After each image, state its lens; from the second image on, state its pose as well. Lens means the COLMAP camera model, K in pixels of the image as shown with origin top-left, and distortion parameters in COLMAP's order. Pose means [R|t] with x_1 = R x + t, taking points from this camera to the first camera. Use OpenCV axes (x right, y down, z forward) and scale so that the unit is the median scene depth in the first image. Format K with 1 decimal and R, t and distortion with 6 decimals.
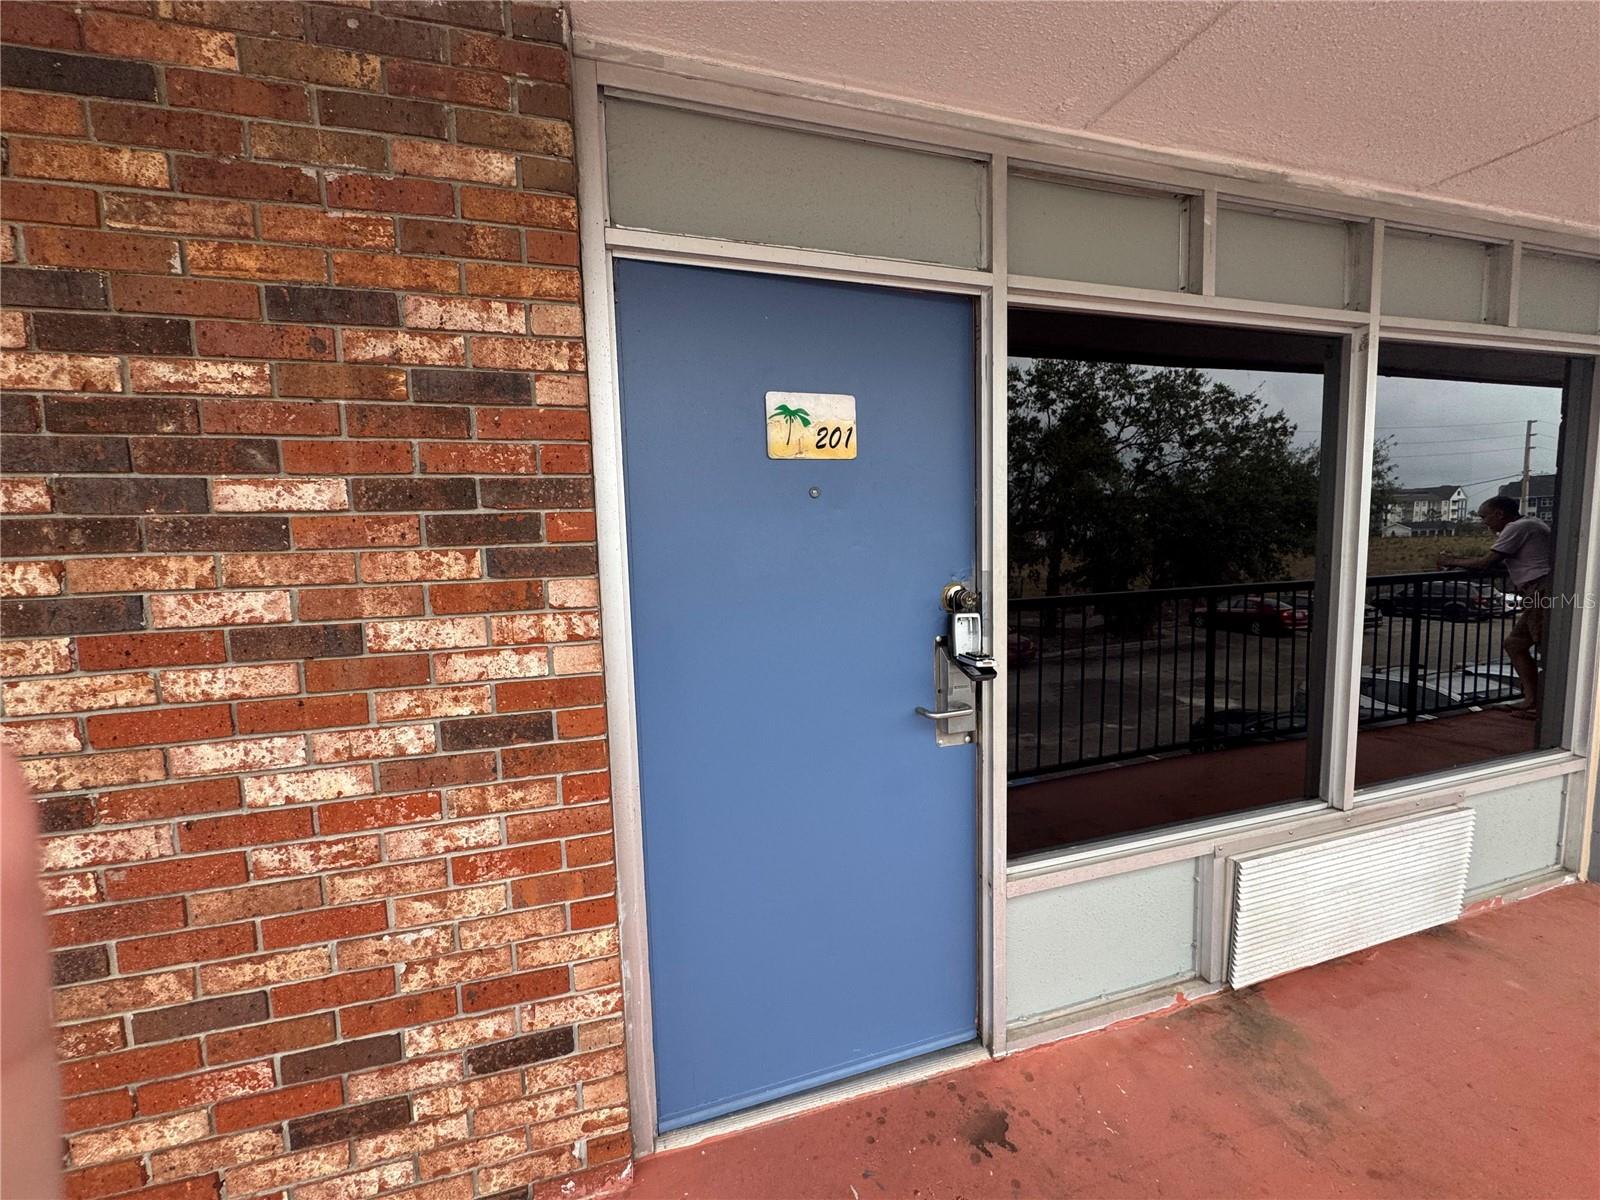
lens RADIAL K [[637.8, 0, 800.0], [0, 637.8, 600.0], [0, 0, 1]] dist [-0.003543, 0.000650]
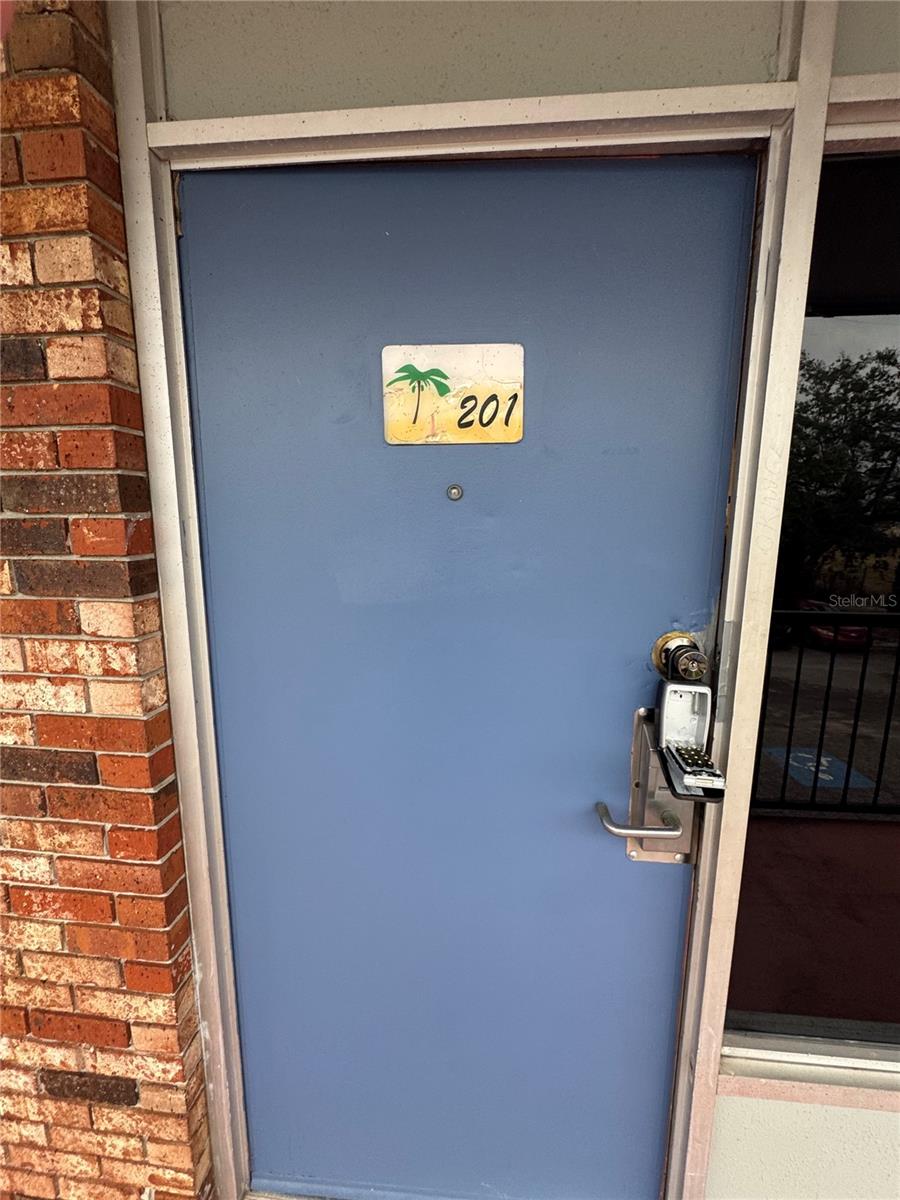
lens RADIAL K [[478.3, 0, 450.0], [0, 478.3, 600.0], [0, 0, 1]] dist [-0.003543, 0.000650]
pose [[0.925704, 0.090794, -0.367191, 0.265158], [-0.063556, 0.994298, 0.085632, -0.113336], [0.372872, -0.055932, 0.926195, 0.598139]]
